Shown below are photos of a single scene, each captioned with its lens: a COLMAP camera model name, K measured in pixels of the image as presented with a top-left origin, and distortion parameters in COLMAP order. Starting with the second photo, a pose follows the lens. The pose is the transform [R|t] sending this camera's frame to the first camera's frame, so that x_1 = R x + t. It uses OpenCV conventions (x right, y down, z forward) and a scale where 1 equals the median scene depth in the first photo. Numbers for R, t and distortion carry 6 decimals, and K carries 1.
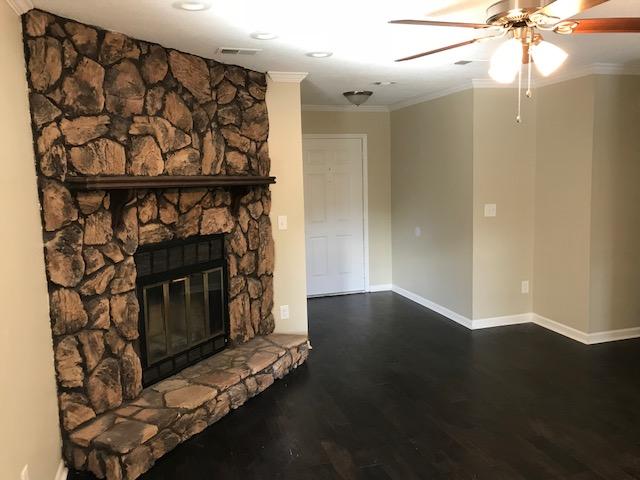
lens RADIAL K [[523.4, 0, 318.8], [0, 523.4, 240.1], [0, 0, 1]] dist [0.014643, 0.015543]
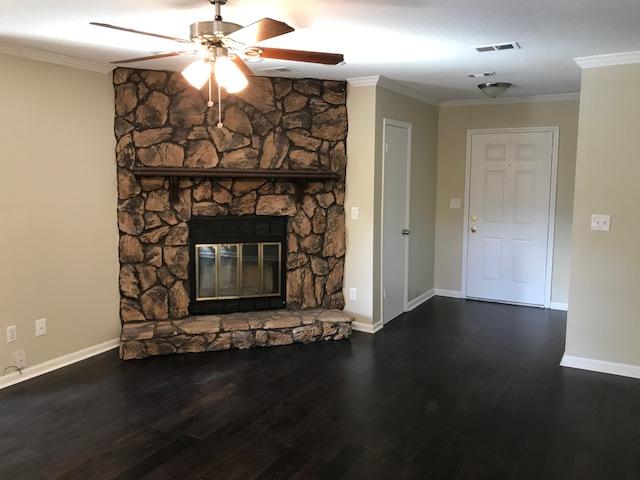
lens RADIAL K [[520.0, 0, 320.5], [0, 520.0, 232.5], [0, 0, 1]] dist [0.034363, -0.004057]
pose [[0.698011, 0.109770, -0.707624, 0.898069], [-0.111228, 0.992807, 0.044291, -0.045115], [0.707396, 0.047792, 0.705200, 0.228519]]
